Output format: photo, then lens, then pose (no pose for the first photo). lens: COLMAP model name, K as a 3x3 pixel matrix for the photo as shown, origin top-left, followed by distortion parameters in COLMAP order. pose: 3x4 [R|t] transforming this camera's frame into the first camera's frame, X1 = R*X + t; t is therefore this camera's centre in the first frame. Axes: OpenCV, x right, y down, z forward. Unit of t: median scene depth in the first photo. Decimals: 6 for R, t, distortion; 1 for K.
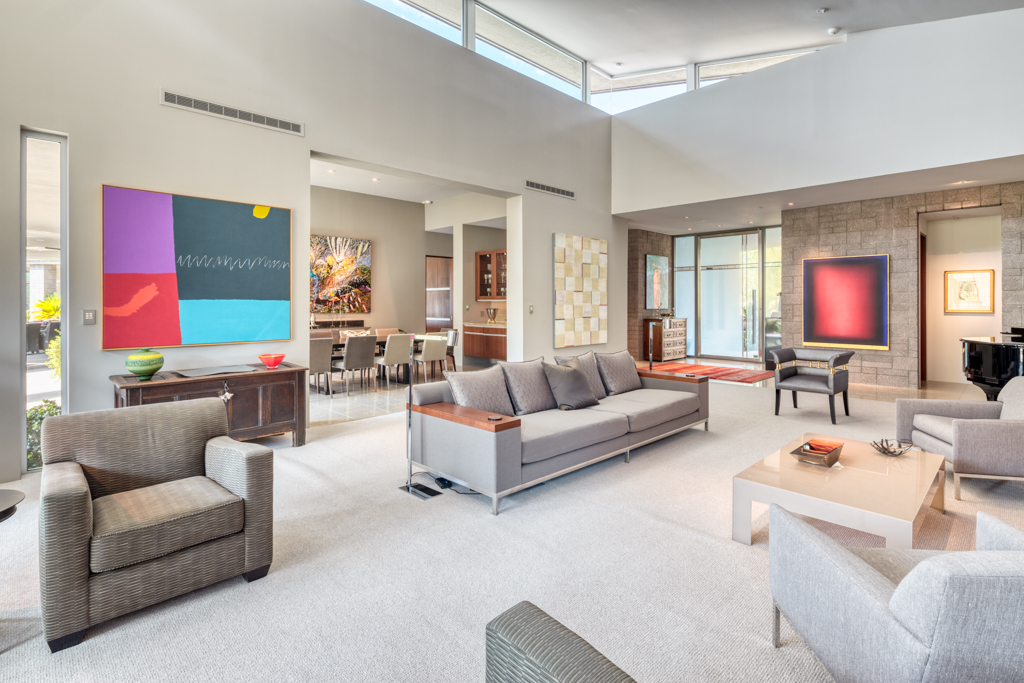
lens RADIAL K [[499.2, 0, 523.4], [0, 499.2, 301.0], [0, 0, 1]] dist [-0.000227, -0.002068]
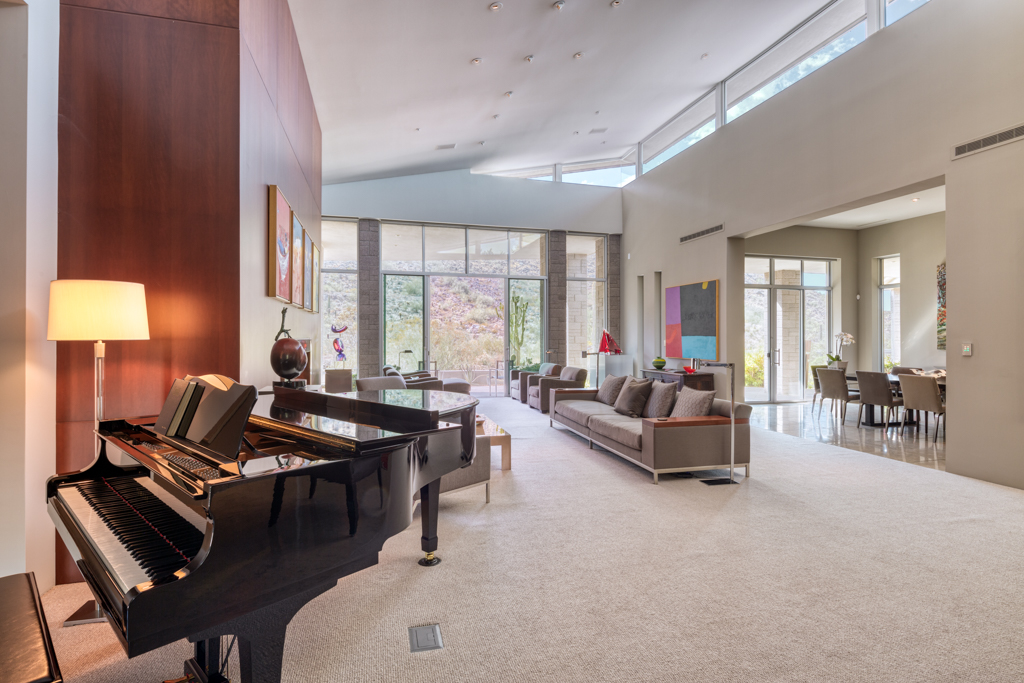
lens RADIAL K [[499.2, 0, 527.4], [0, 499.2, 333.3], [0, 0, 1]] dist [-0.000227, -0.002068]
pose [[-0.483366, -0.008702, -0.875375, 0.622722], [0.000069, 0.999950, -0.009979, 0.003529], [0.875419, -0.004883, -0.483341, 0.620321]]
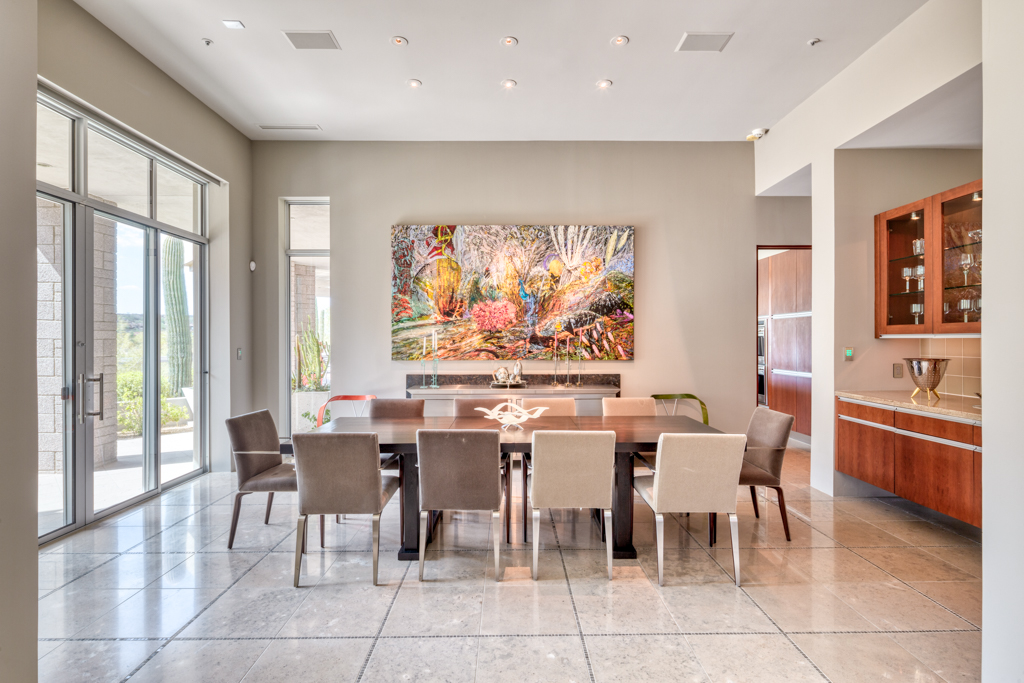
lens RADIAL K [[499.2, 0, 509.8], [0, 499.2, 339.4], [0, 0, 1]] dist [-0.000227, -0.002068]
pose [[0.700753, -0.001337, -0.713403, -0.017138], [0.002814, 0.999996, 0.000890, 0.000001], [0.713399, -0.002631, 0.700754, 0.536838]]
